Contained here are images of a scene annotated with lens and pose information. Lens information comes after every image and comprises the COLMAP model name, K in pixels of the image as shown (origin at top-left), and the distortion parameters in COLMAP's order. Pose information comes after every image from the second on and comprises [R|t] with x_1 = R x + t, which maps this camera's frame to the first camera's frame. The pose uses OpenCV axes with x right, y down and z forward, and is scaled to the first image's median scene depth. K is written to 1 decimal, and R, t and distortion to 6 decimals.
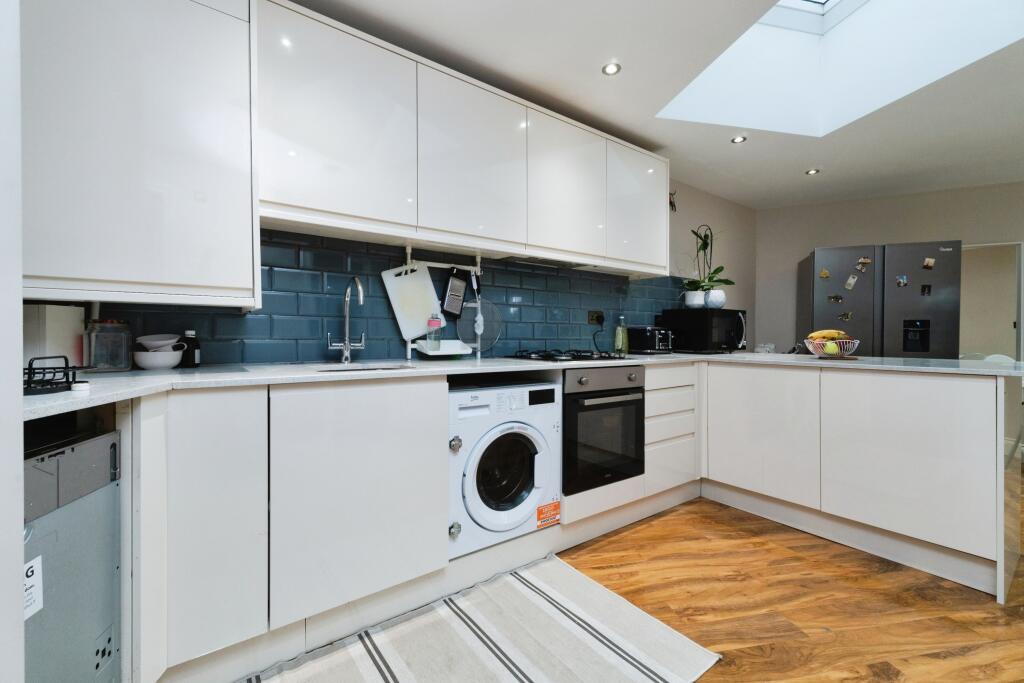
lens RADIAL K [[434.0, 0, 509.9], [0, 434.0, 335.0], [0, 0, 1]] dist [0.001902, -0.000046]
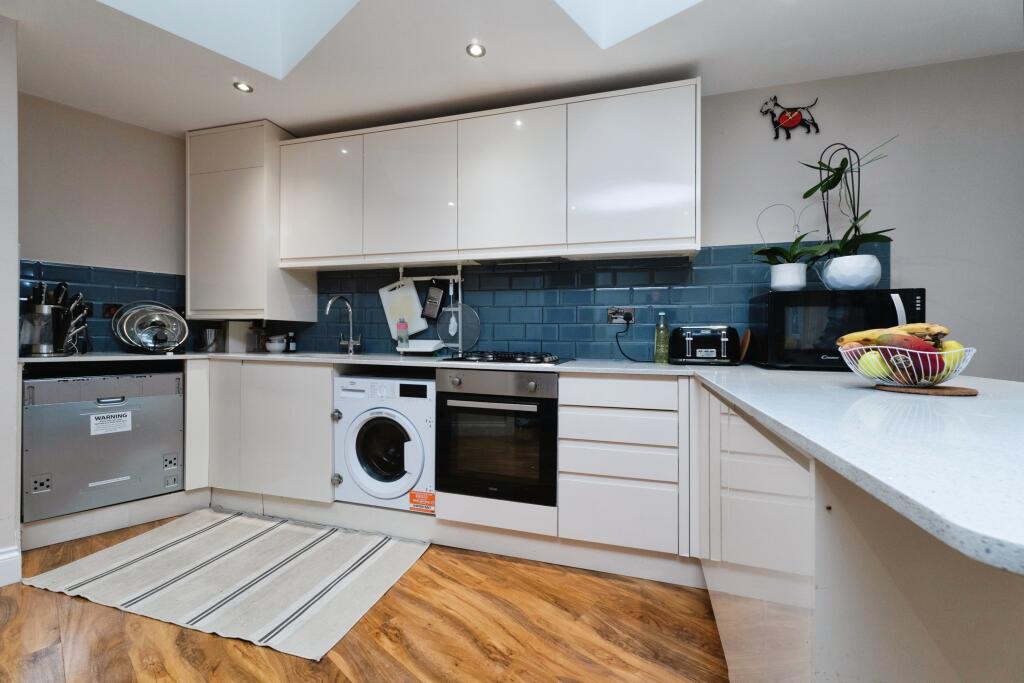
lens RADIAL K [[429.0, 0, 508.5], [0, 429.0, 338.8], [0, 0, 1]] dist [0.002352, 0.000288]
pose [[0.596618, 0.003742, -0.802516, 1.005128], [-0.009516, 0.999952, -0.002412, 0.010045], [0.802469, 0.009076, 0.596625, 0.502740]]
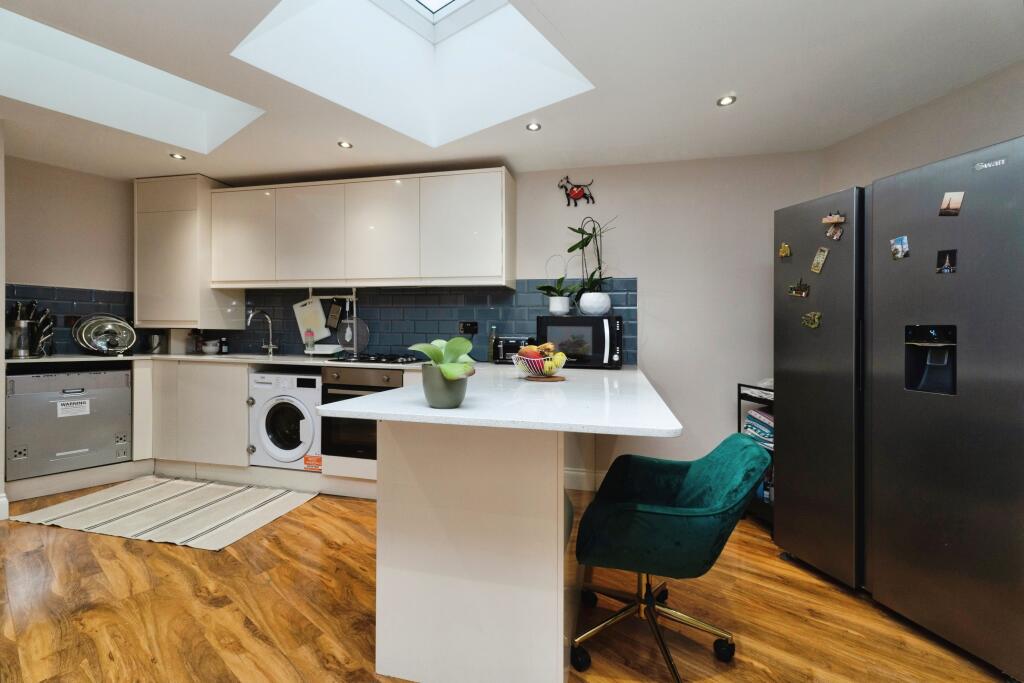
lens RADIAL K [[429.0, 0, 508.5], [0, 429.0, 338.8], [0, 0, 1]] dist [0.002352, 0.000288]
pose [[0.645582, 0.010687, -0.763616, 1.544818], [-0.012531, 0.999916, 0.003400, -0.024360], [0.763588, 0.007374, 0.645662, 0.526259]]
